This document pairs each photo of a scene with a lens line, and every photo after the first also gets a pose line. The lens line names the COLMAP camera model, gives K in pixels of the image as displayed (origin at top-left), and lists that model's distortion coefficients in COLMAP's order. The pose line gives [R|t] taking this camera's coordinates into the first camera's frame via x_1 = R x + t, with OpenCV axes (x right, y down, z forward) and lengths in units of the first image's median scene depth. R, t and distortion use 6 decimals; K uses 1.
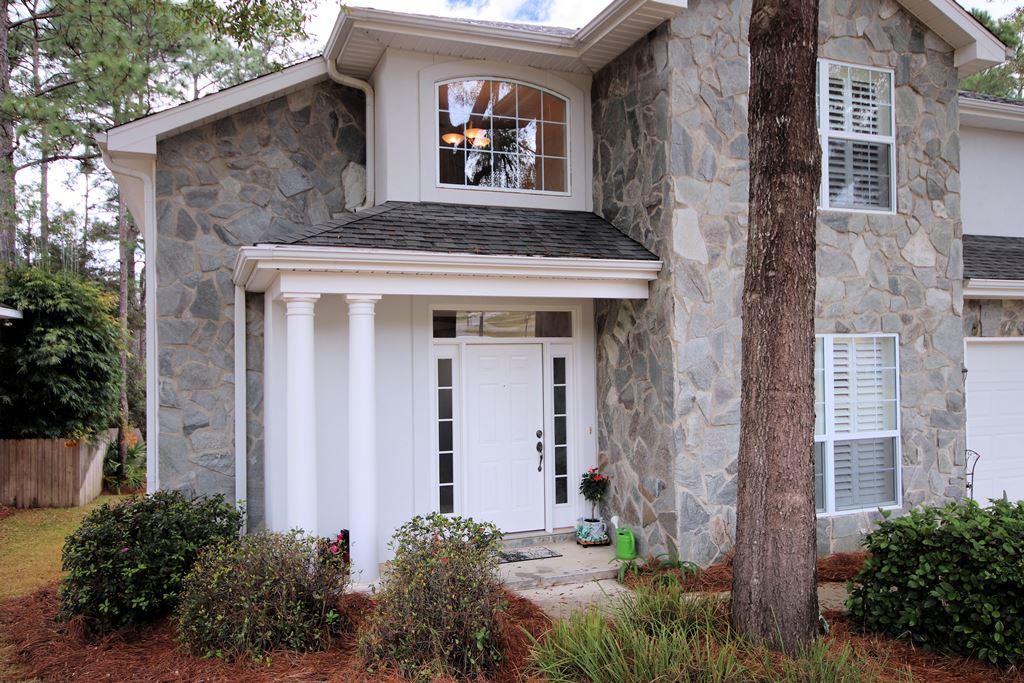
lens RADIAL K [[791.9, 0, 511.7], [0, 791.9, 343.3], [0, 0, 1]] dist [0.005806, 0.005905]
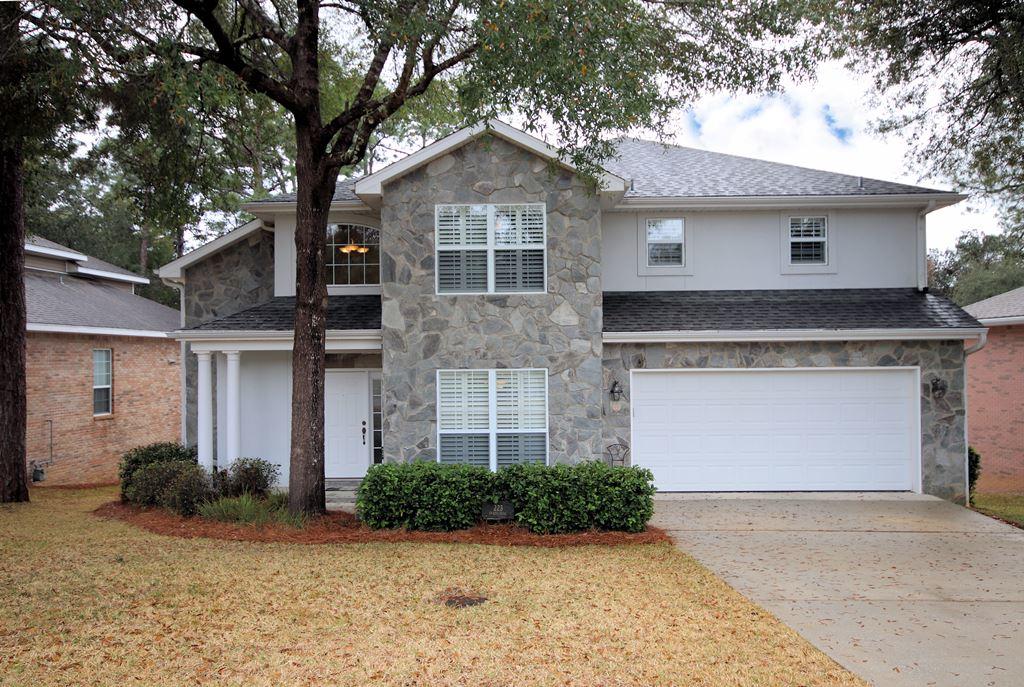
lens RADIAL K [[785.4, 0, 512.2], [0, 785.4, 344.3], [0, 0, 1]] dist [-0.001864, 0.000471]
pose [[0.922567, -0.002761, -0.385827, 1.045720], [0.005040, 0.999975, 0.004896, -0.069202], [0.385804, -0.006461, 0.922558, -0.492293]]
